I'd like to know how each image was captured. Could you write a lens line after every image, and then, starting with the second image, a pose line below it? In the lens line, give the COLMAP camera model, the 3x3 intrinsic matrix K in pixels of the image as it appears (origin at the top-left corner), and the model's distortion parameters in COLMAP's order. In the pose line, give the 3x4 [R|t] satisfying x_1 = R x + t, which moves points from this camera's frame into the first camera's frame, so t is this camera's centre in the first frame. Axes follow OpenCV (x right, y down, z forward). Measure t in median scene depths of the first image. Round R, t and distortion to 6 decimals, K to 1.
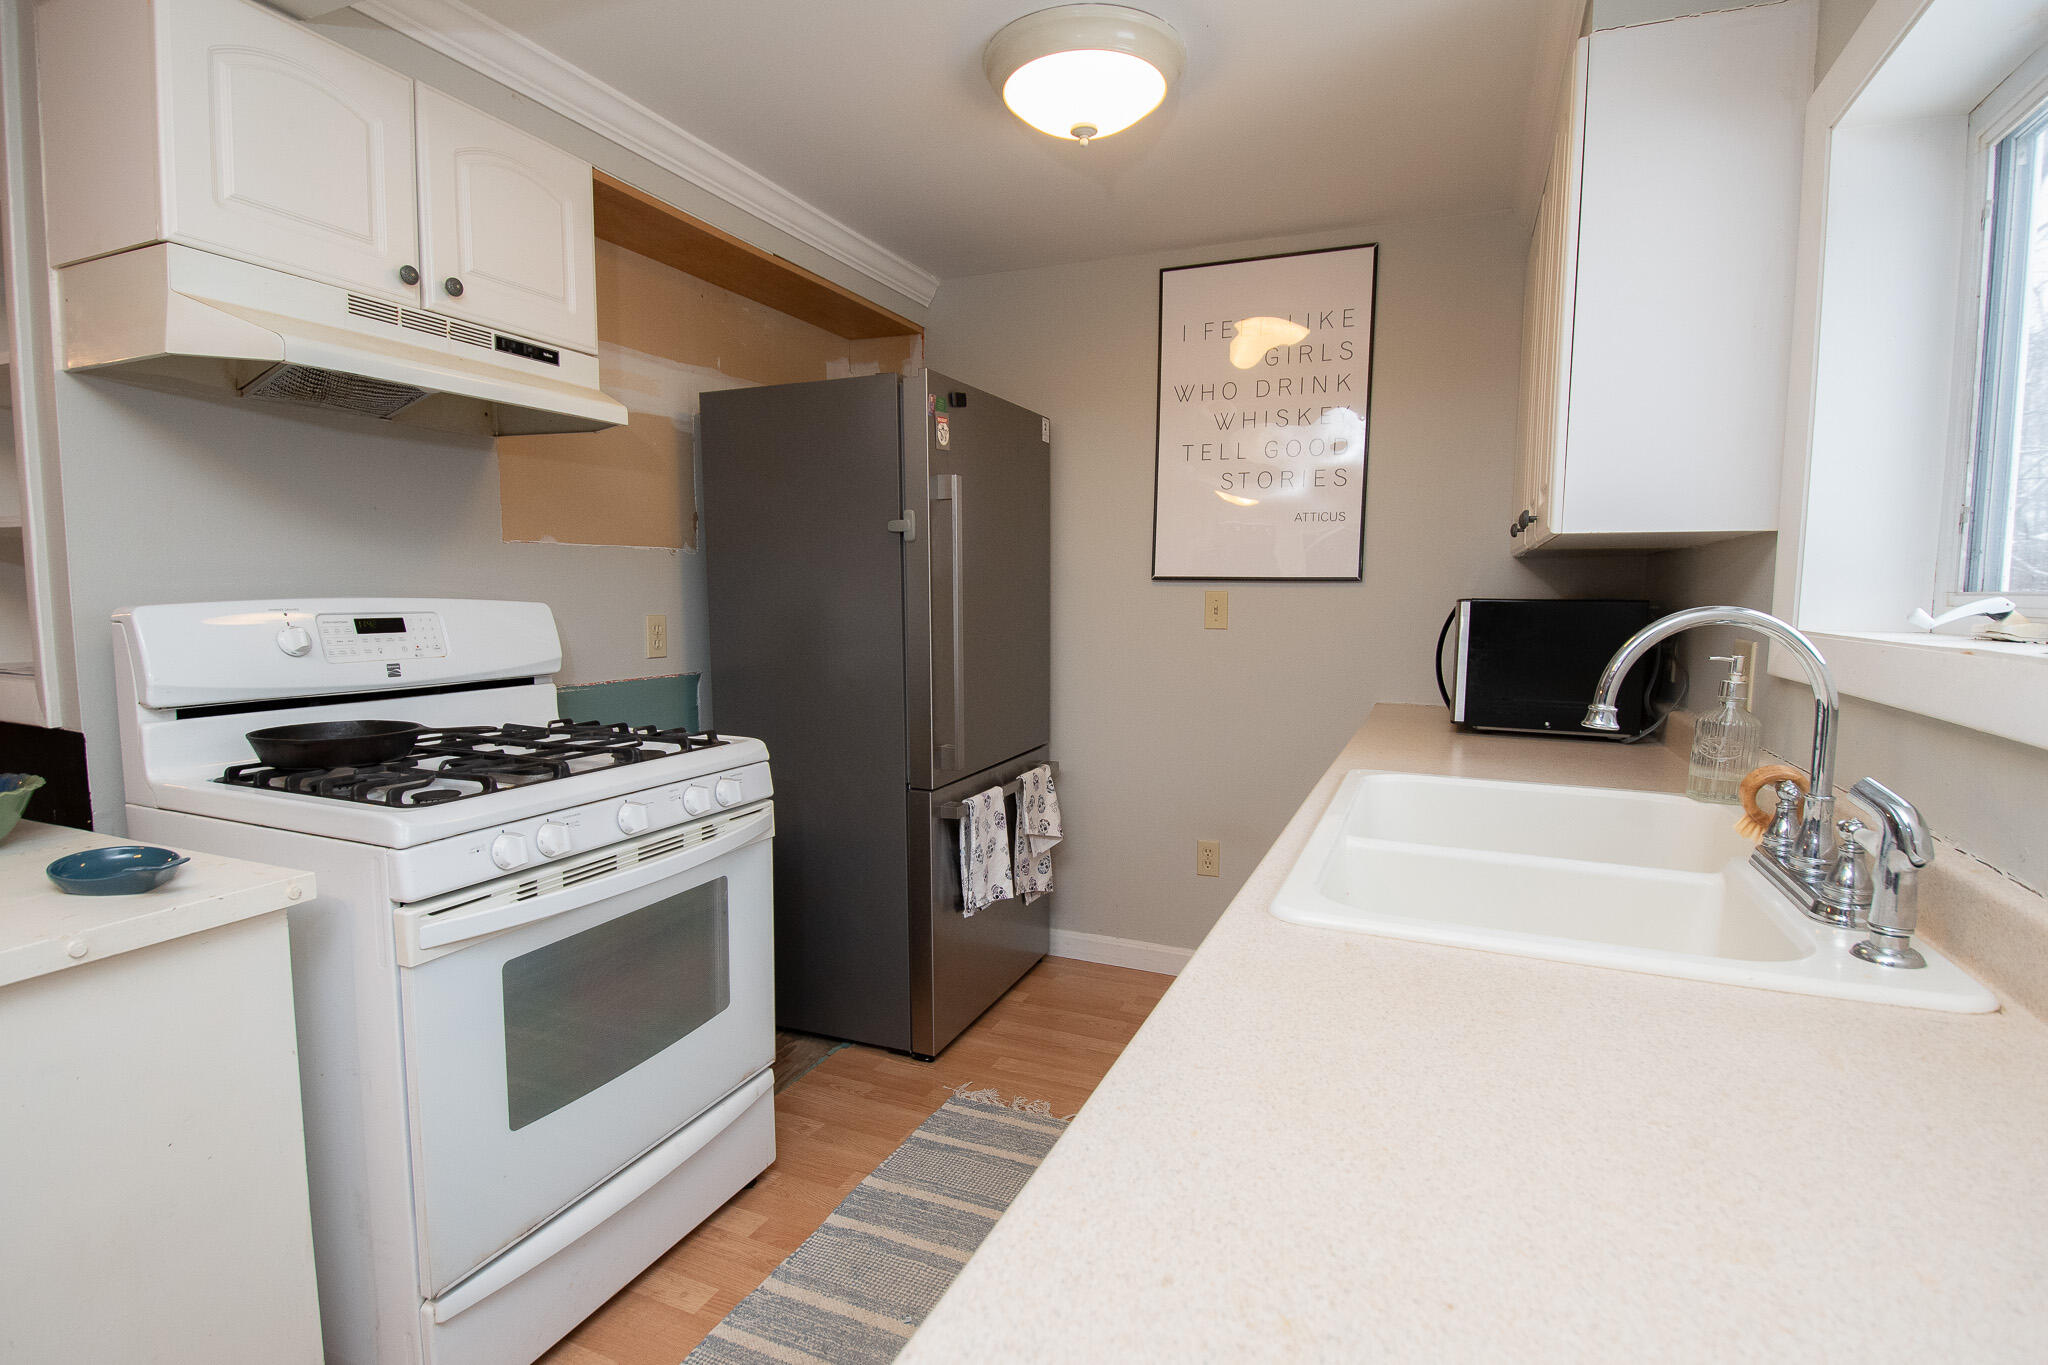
lens RADIAL K [[973.2, 0, 1024.0], [0, 973.2, 682.5], [0, 0, 1]] dist [0.000587, 0.000002]
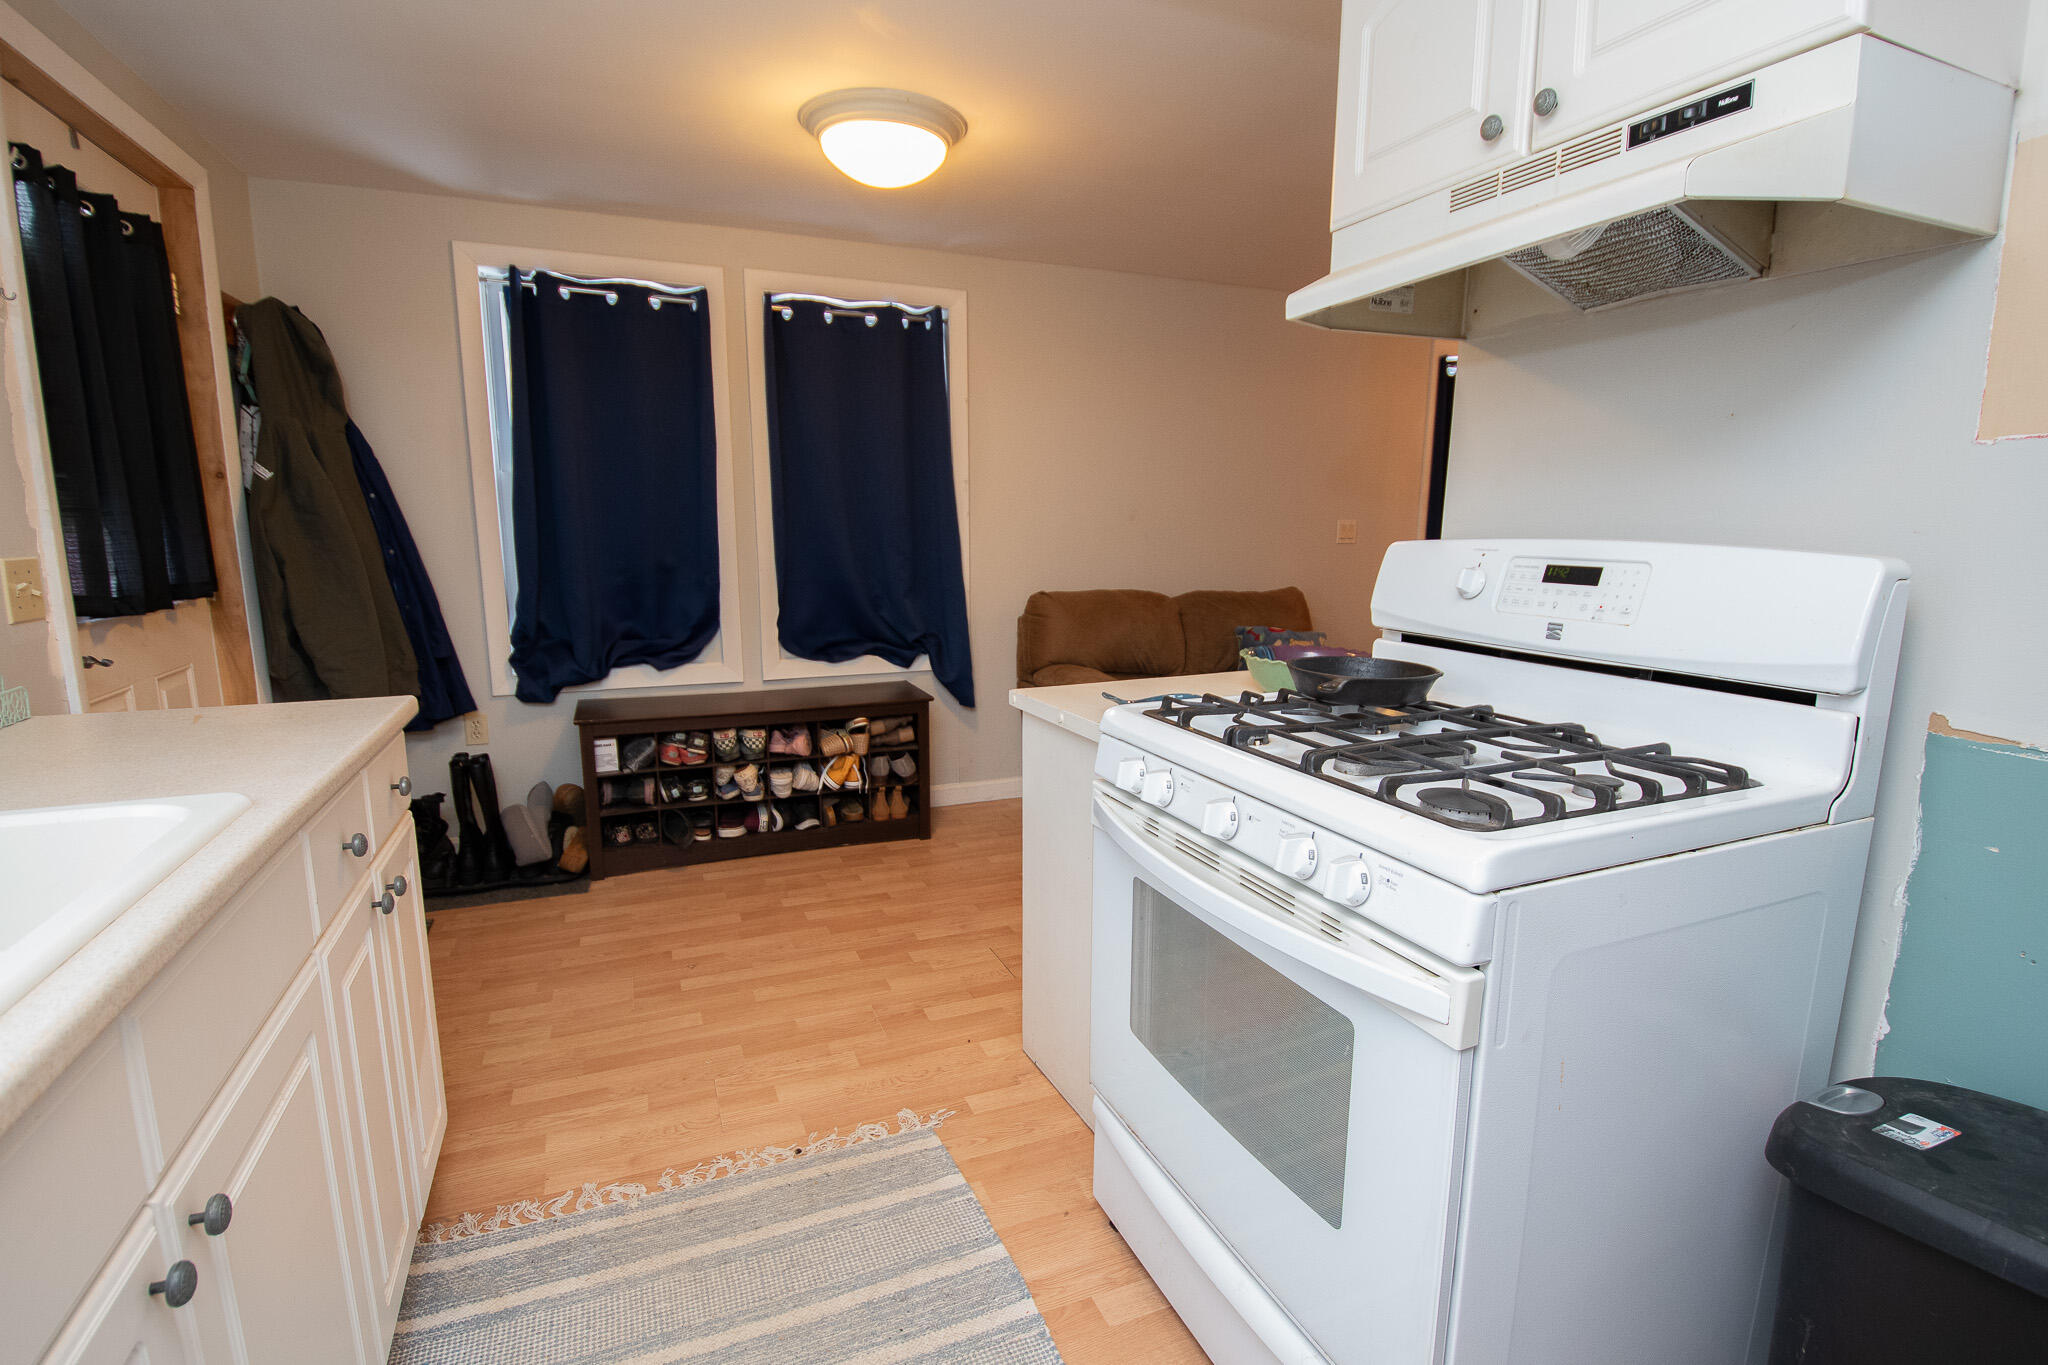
lens RADIAL K [[973.2, 0, 1024.0], [0, 973.2, 682.5], [0, 0, 1]] dist [0.000587, 0.000002]
pose [[-0.682446, 0.113900, -0.722008, 0.231936], [-0.079084, 0.970480, 0.227849, -0.120770], [0.726646, 0.212594, -0.653292, 1.230200]]
